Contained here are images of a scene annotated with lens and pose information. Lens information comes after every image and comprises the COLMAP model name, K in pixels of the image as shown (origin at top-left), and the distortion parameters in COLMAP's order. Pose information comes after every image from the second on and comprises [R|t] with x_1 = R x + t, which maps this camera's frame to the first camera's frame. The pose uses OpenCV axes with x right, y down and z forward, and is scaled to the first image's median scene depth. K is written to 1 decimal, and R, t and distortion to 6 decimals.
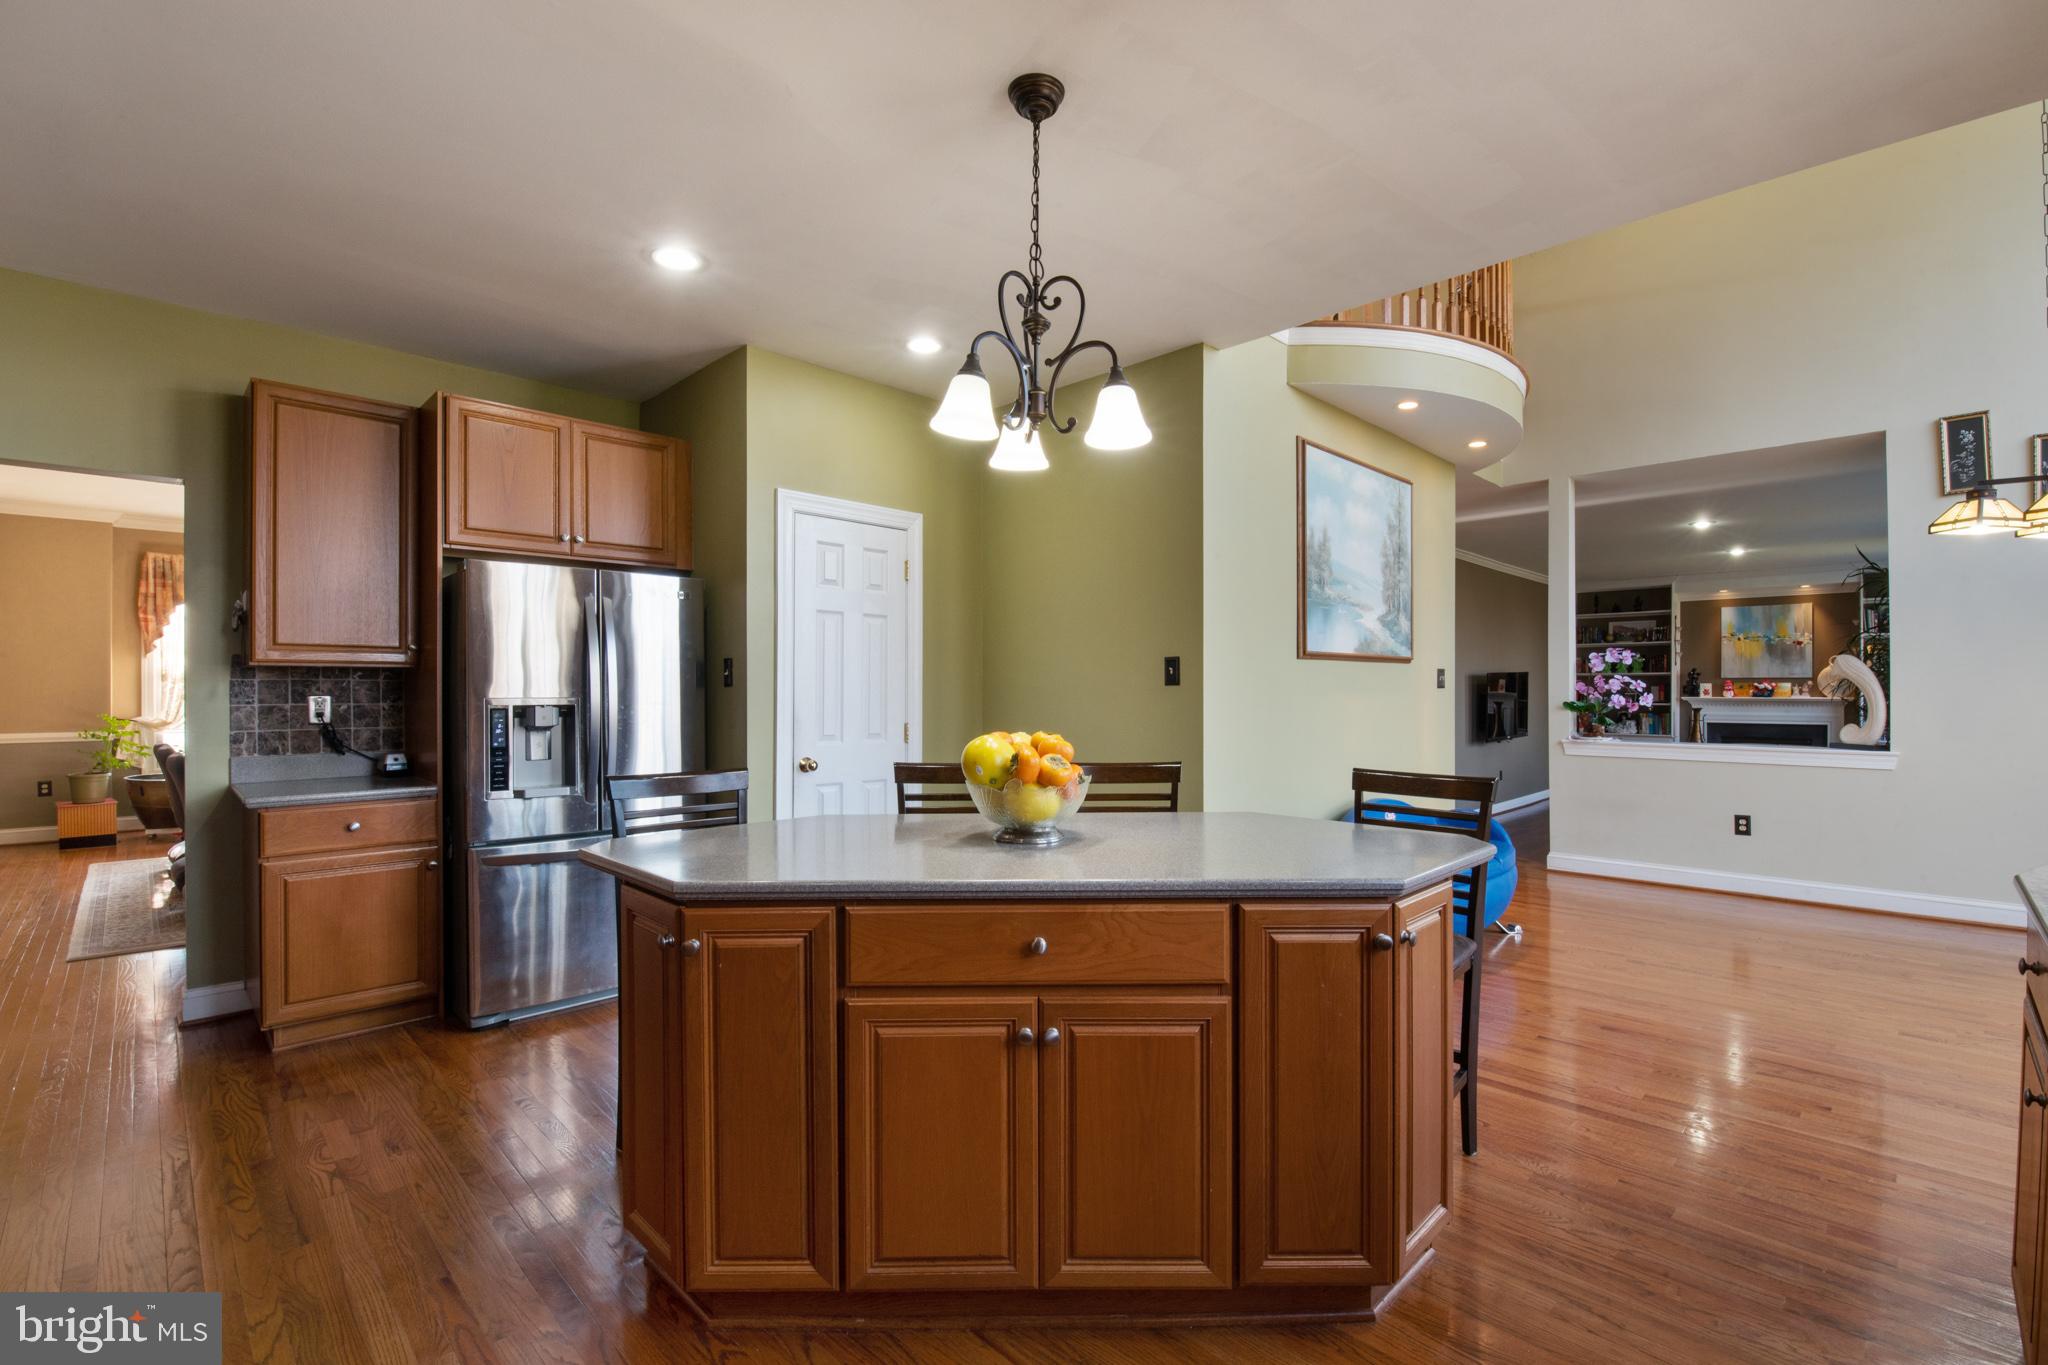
lens RADIAL K [[917.4, 0, 1023.1], [0, 917.4, 682.1], [0, 0, 1]] dist [-0.025133, -0.001034]
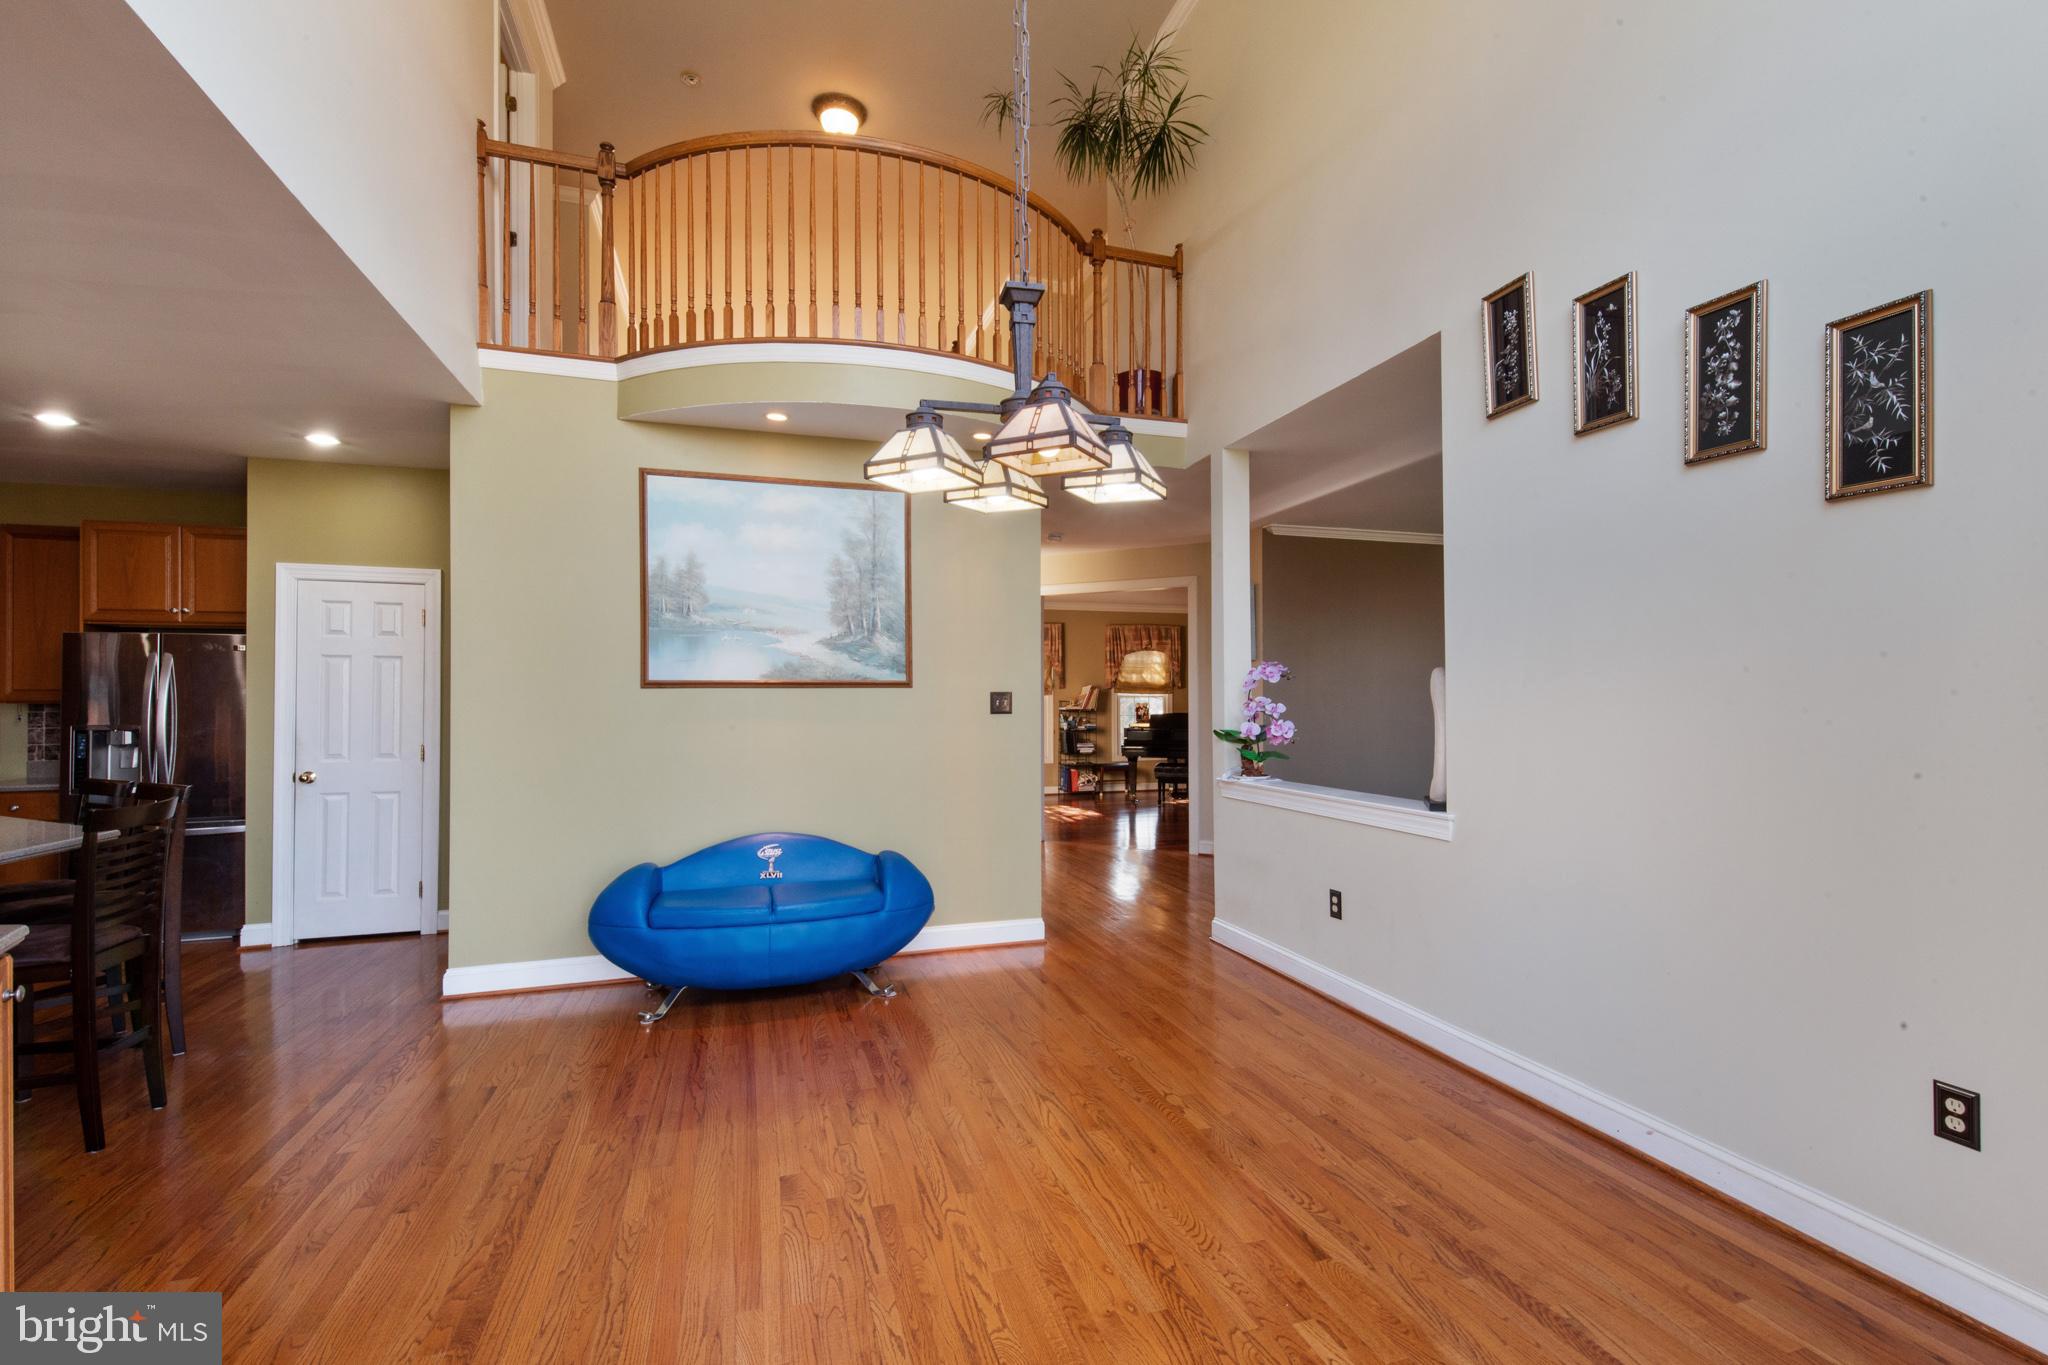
lens RADIAL K [[917.4, 0, 1031.3], [0, 917.4, 698.4], [0, 0, 1]] dist [-0.025133, -0.001034]
pose [[0.897199, -0.007911, -0.441555, 1.111606], [0.006913, 0.999969, -0.003869, -0.006986], [0.441572, 0.000419, 0.897226, 0.285690]]
